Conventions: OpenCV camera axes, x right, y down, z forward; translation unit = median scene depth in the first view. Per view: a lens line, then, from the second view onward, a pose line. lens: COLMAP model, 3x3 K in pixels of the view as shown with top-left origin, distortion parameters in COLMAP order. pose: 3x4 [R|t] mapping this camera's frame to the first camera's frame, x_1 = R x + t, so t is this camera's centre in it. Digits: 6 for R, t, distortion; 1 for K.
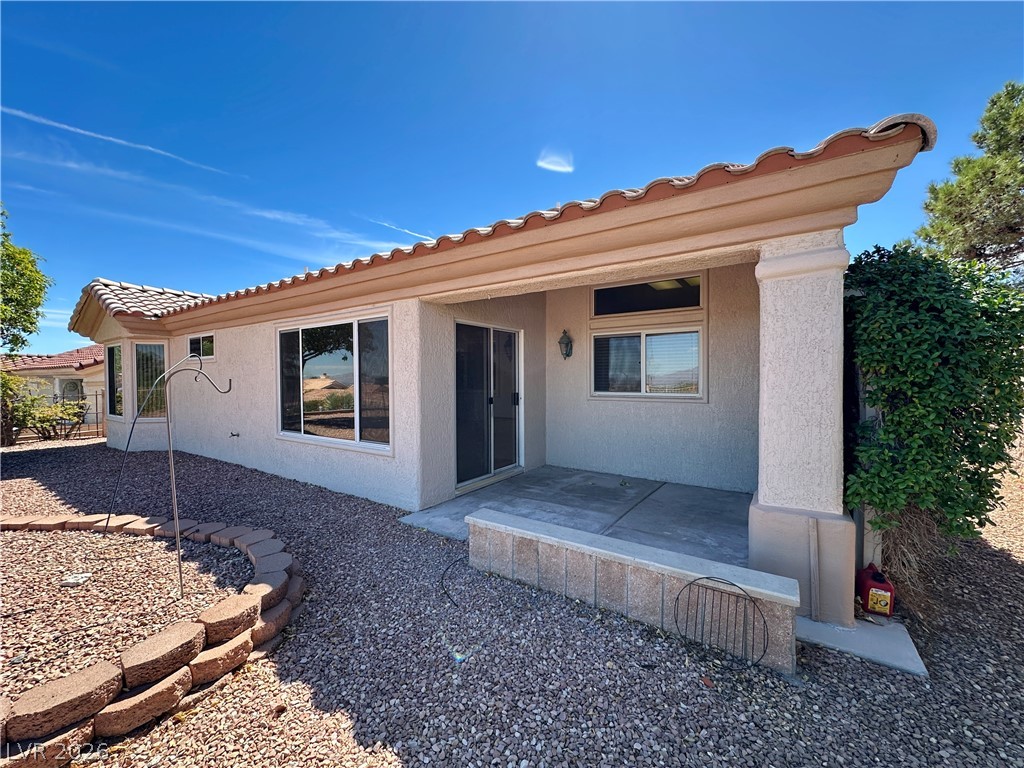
lens RADIAL K [[406.3, 0, 512.0], [0, 406.3, 384.0], [0, 0, 1]] dist [-0.000563, -0.000012]
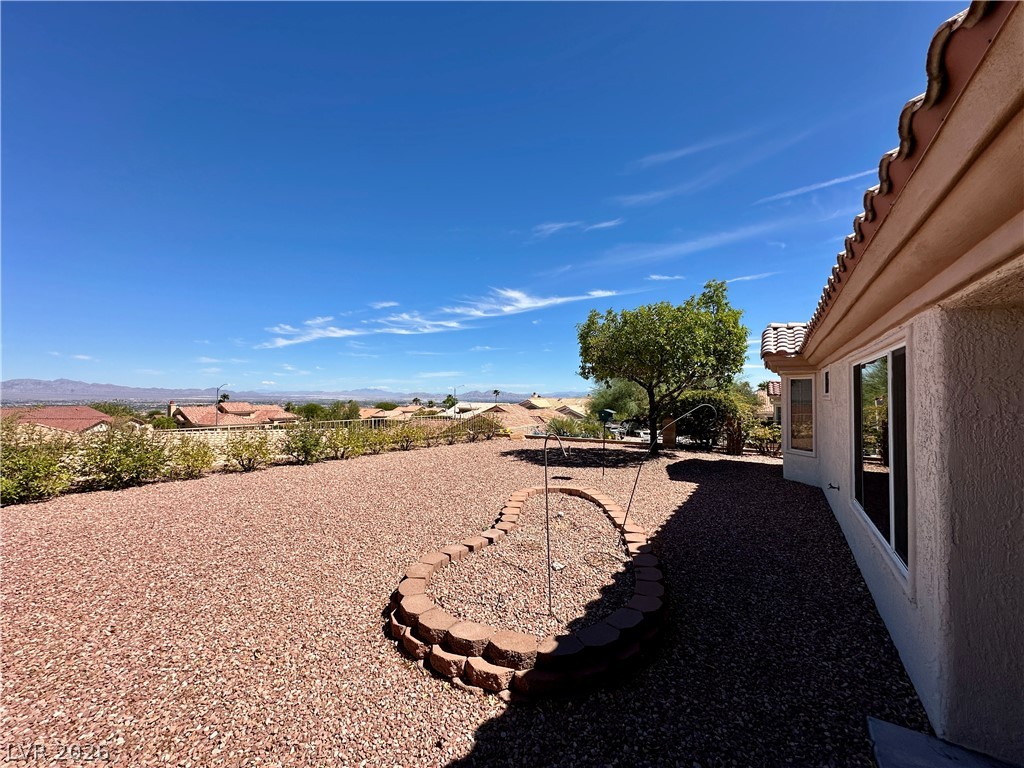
lens RADIAL K [[406.3, 0, 512.0], [0, 406.3, 384.0], [0, 0, 1]] dist [-0.000563, -0.000012]
pose [[0.011332, -0.018731, -0.999760, 0.333771], [-0.020913, 0.999601, -0.018965, -0.120842], [0.999717, 0.021123, 0.010935, 0.605922]]
